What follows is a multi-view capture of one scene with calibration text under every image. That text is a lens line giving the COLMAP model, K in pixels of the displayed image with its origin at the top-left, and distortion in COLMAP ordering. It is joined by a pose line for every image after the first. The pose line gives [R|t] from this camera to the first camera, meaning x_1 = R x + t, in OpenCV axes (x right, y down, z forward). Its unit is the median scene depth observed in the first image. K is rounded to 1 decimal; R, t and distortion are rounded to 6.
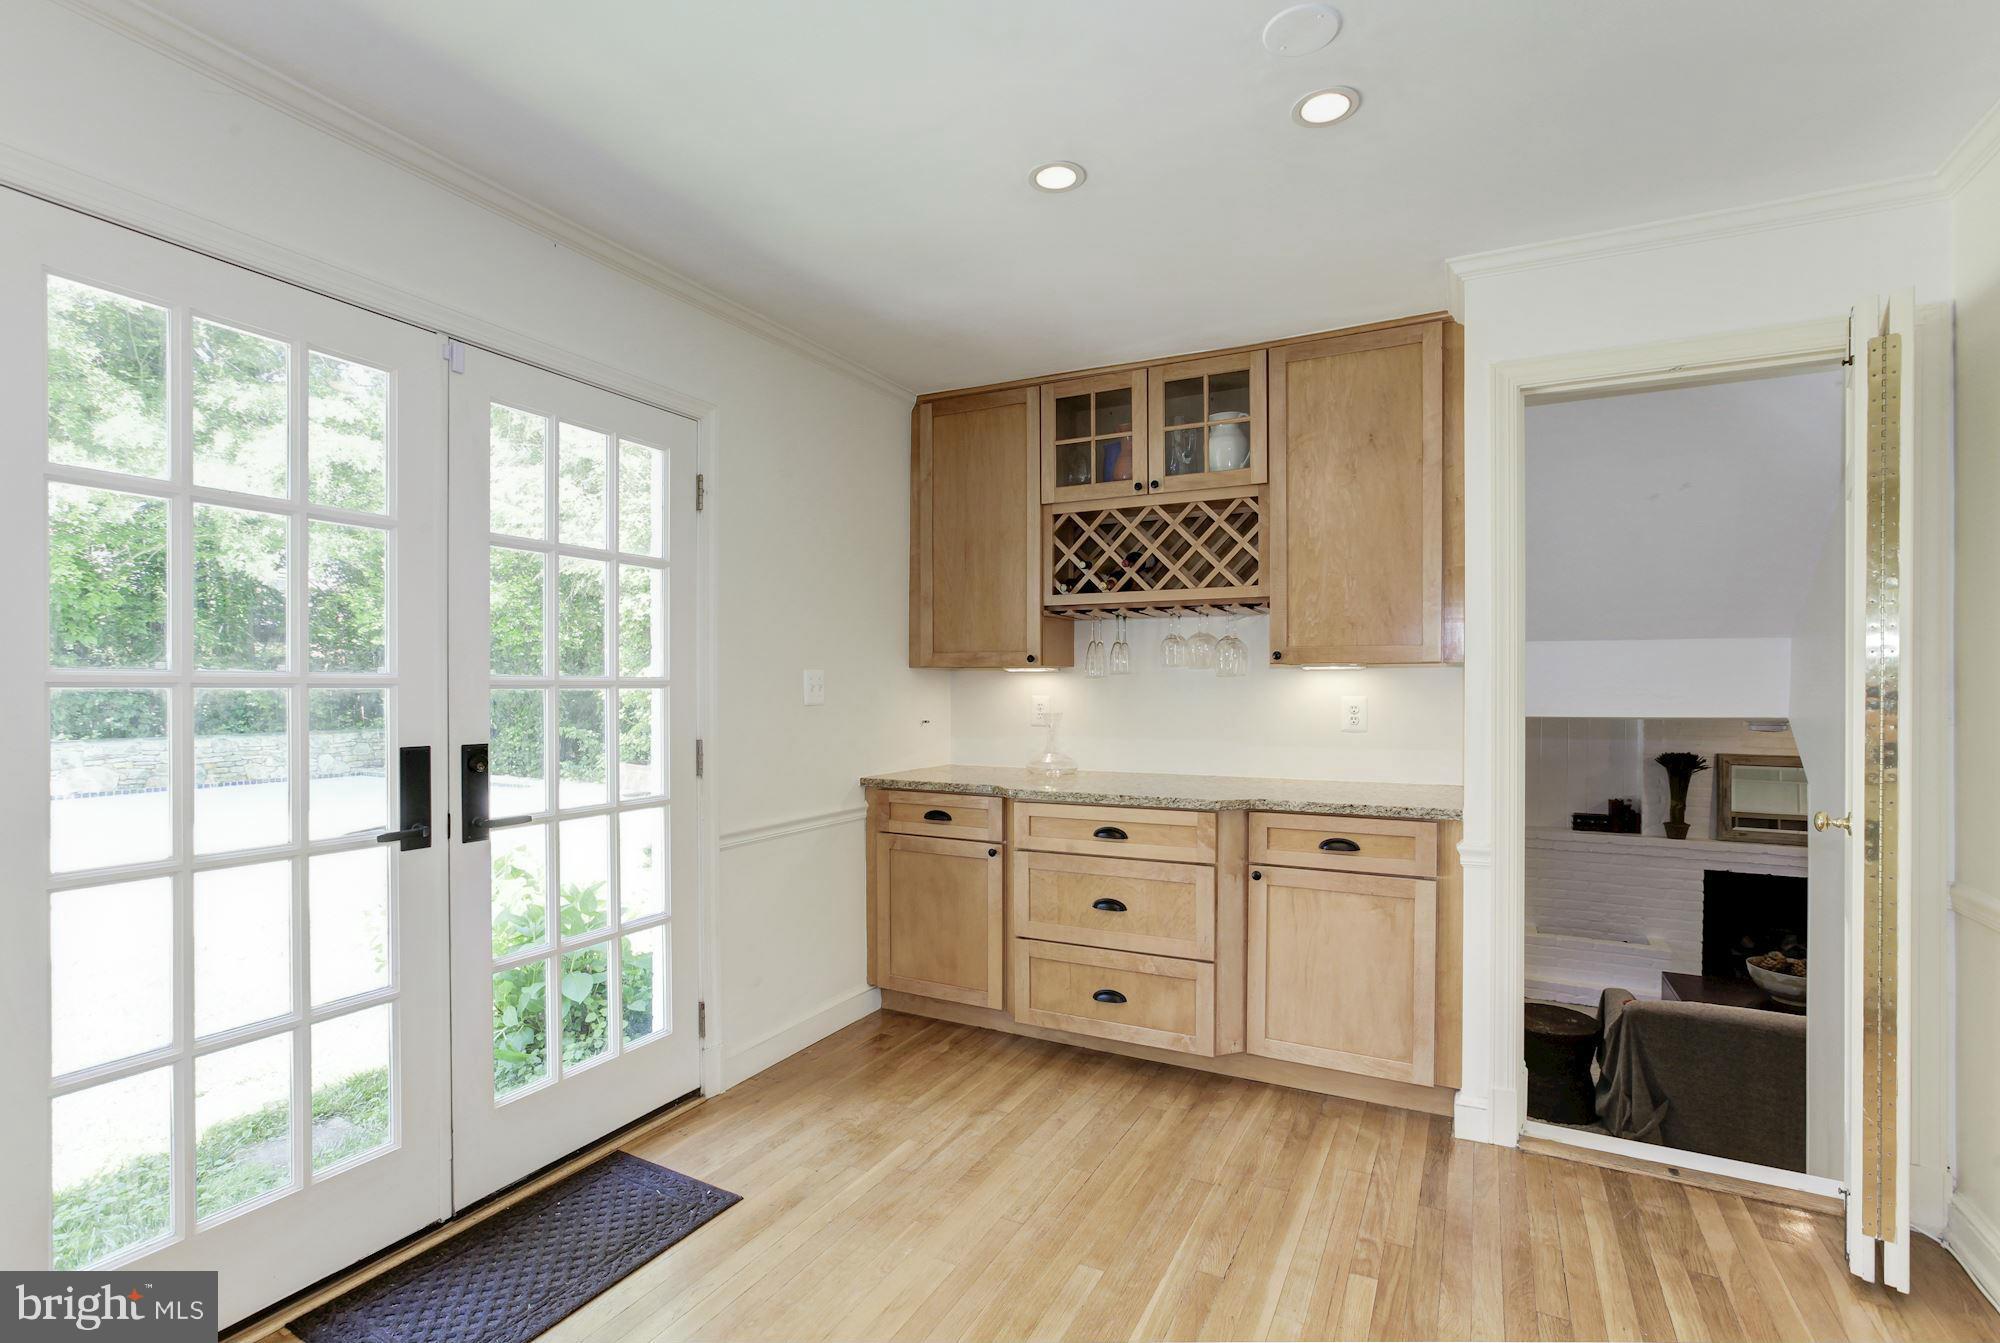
lens RADIAL K [[911.8, 0, 995.5], [0, 911.8, 691.6], [0, 0, 1]] dist [-0.029971, 0.001393]
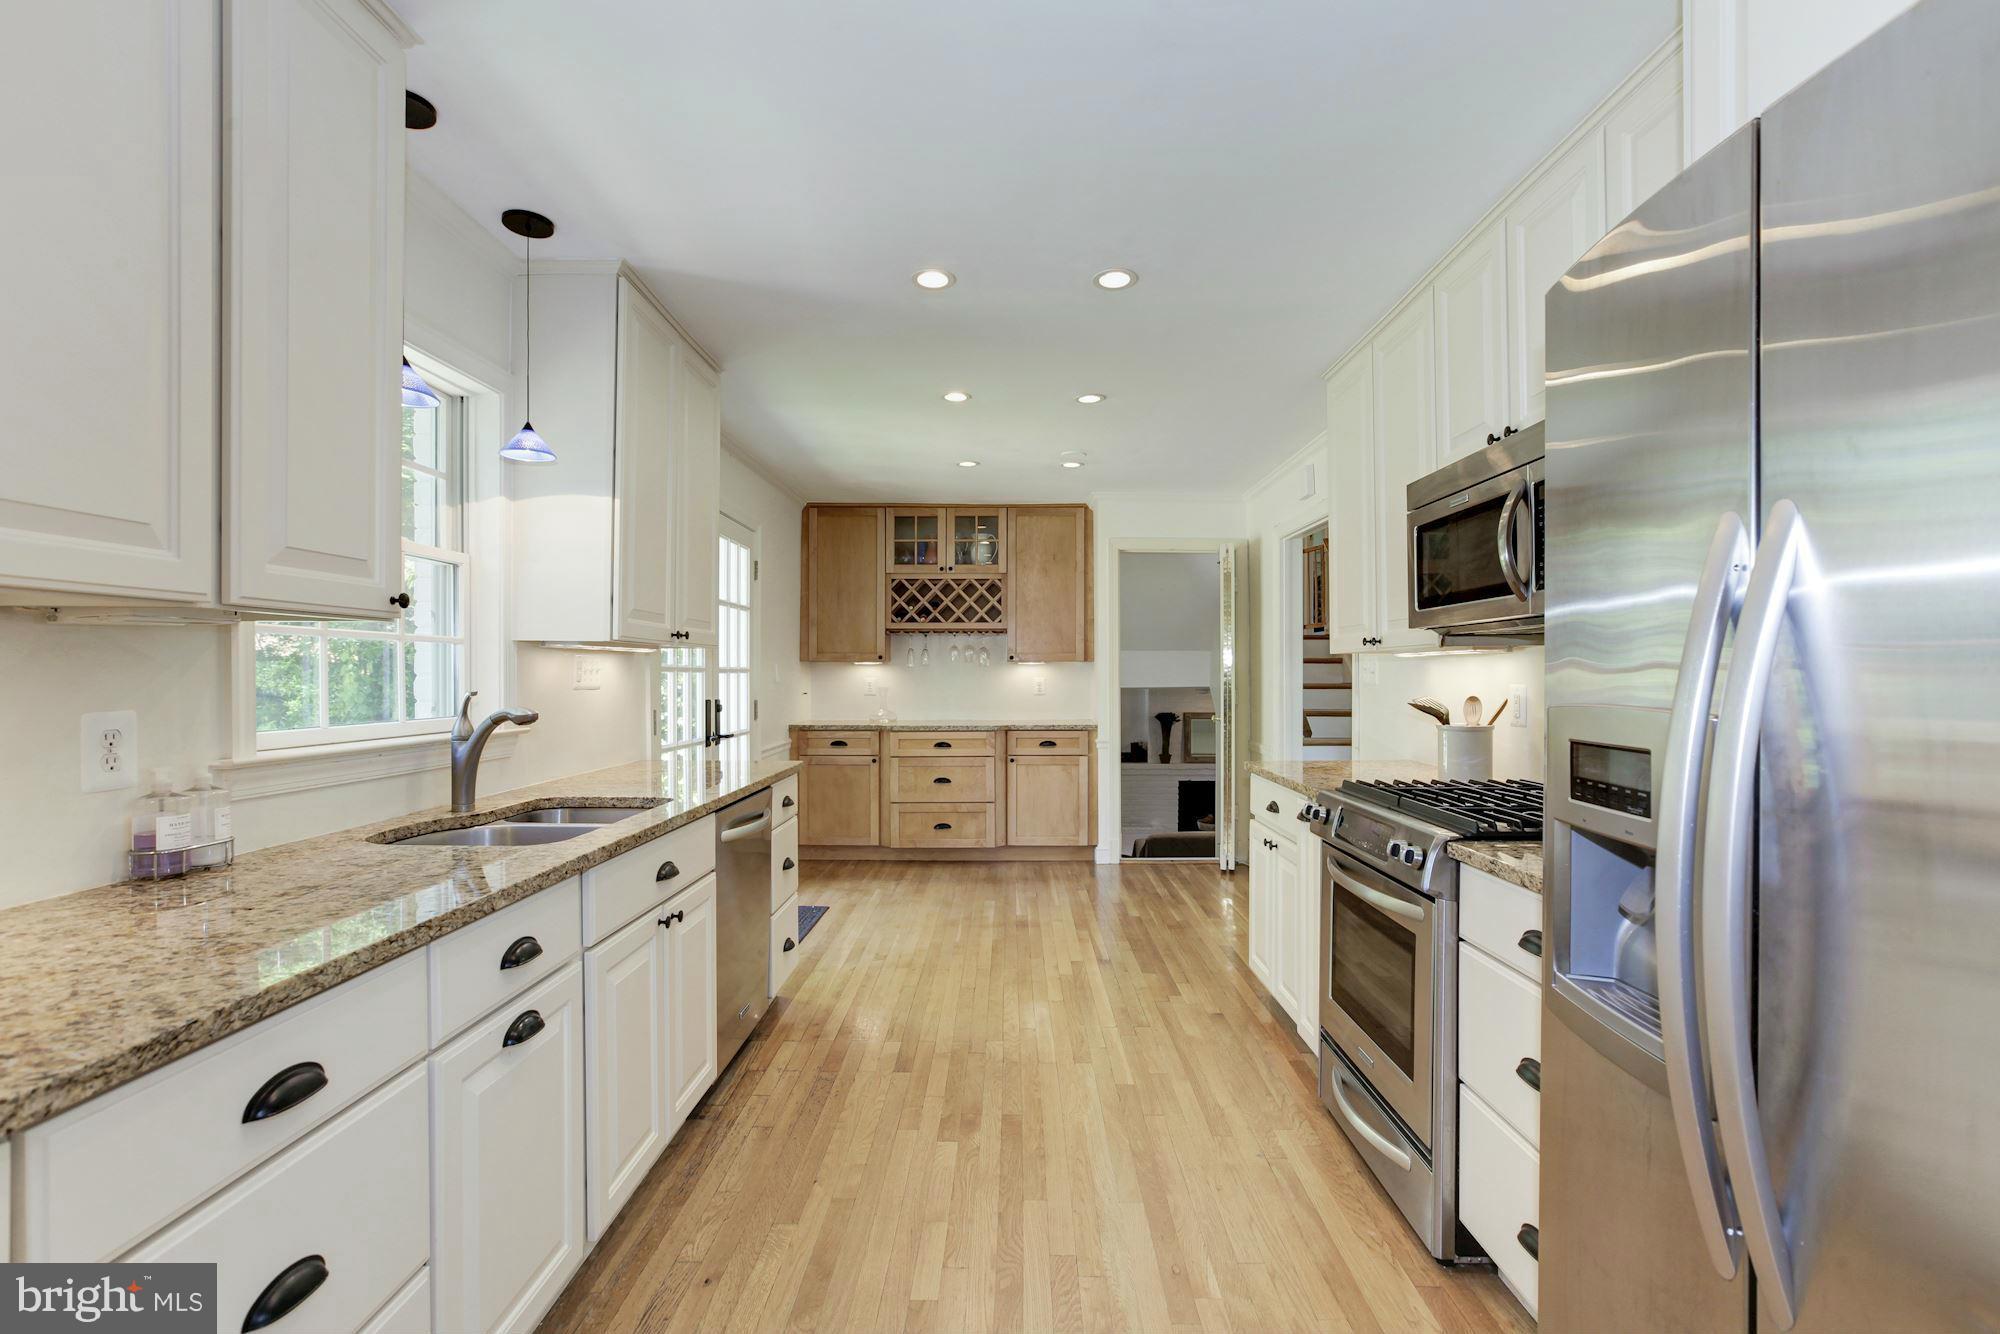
lens RADIAL K [[908.3, 0, 998.4], [0, 908.3, 670.6], [0, 0, 1]] dist [-0.004288, 0.000564]
pose [[0.887613, 0.003359, 0.460578, -0.624657], [0.001209, 0.999953, -0.009624, 0.008576], [-0.460589, 0.009099, 0.887567, -0.765065]]
